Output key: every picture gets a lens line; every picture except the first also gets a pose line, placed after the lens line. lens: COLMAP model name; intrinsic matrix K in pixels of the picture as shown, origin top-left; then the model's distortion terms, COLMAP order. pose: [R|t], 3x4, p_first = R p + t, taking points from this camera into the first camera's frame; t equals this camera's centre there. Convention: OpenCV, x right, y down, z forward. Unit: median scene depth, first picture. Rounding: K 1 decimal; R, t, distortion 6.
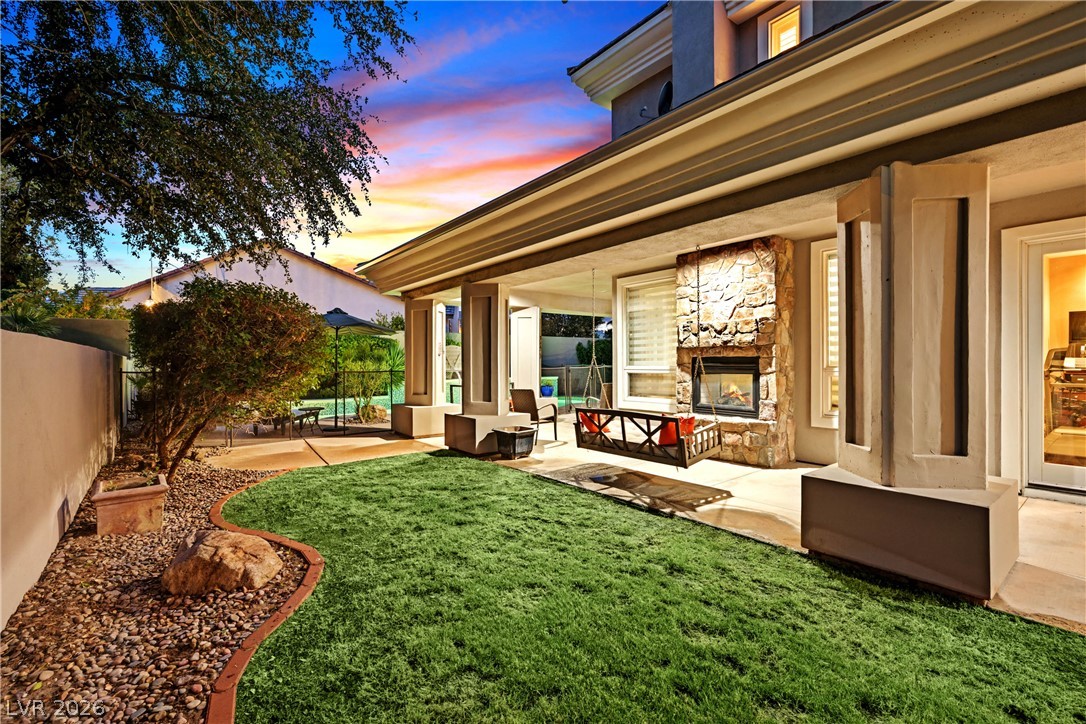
lens RADIAL K [[476.5, 0, 543.0], [0, 476.5, 362.0], [0, 0, 1]] dist [-0.001644, -0.000237]
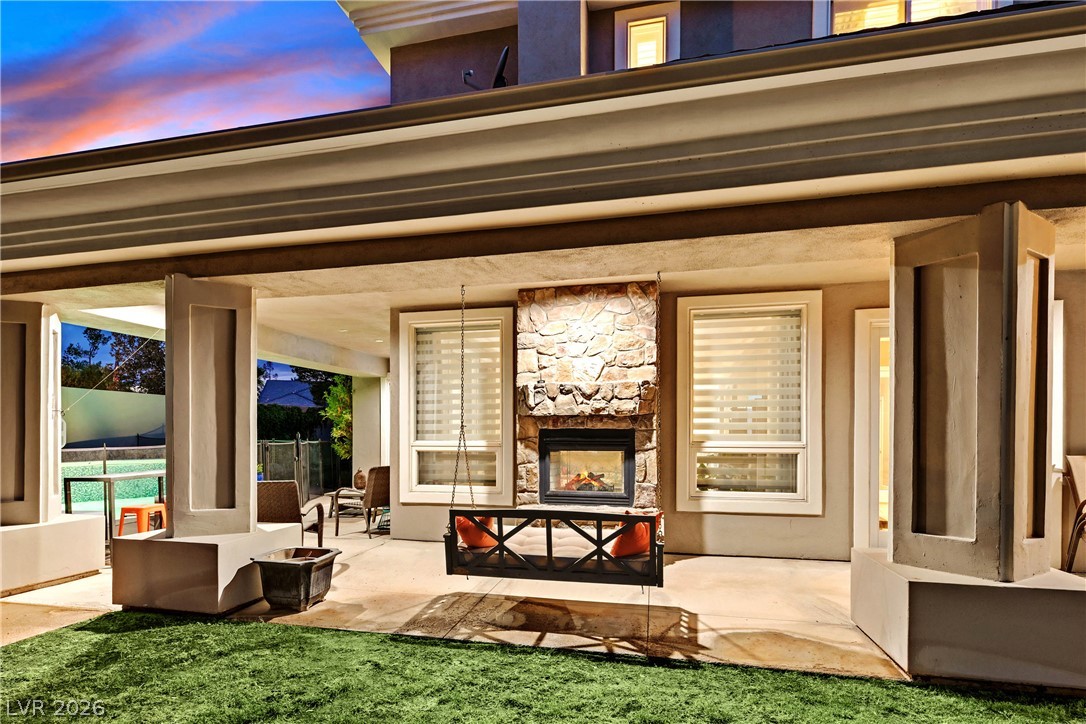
lens RADIAL K [[566.7, 0, 541.1], [0, 566.7, 442.1], [0, 0, 1]] dist [-0.002157, -0.000111]
pose [[0.792871, -0.000446, 0.609390, -0.249468], [-0.004631, 0.999966, 0.006757, 0.004622], [-0.609372, -0.008179, 0.792842, 0.325972]]
